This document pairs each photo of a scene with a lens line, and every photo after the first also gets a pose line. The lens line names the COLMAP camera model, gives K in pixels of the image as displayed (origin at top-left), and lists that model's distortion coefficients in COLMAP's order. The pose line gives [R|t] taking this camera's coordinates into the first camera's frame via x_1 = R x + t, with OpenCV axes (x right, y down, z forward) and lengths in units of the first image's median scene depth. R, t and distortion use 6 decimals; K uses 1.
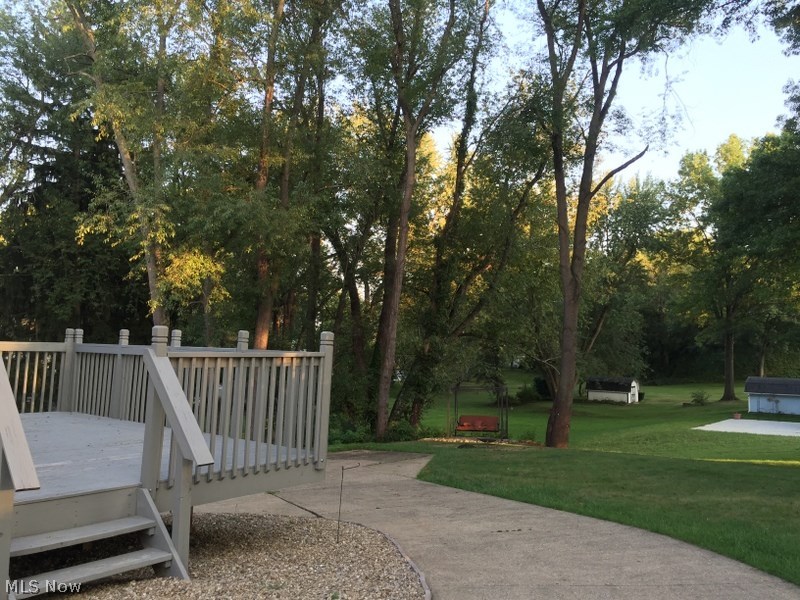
lens RADIAL K [[696.6, 0, 400.0], [0, 696.6, 300.0], [0, 0, 1]] dist [0.063961, -0.007948]
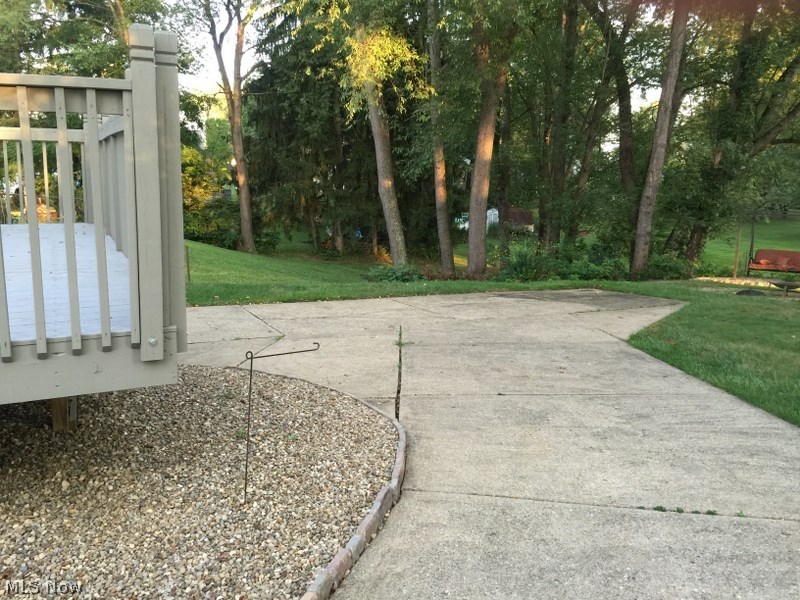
lens RADIAL K [[696.6, 0, 400.0], [0, 696.6, 300.0], [0, 0, 1]] dist [0.063961, -0.007948]
pose [[0.911868, 0.065454, -0.405230, 0.051021], [0.035305, 0.971041, 0.236288, 0.027180], [0.408961, -0.229770, 0.883151, 0.174321]]
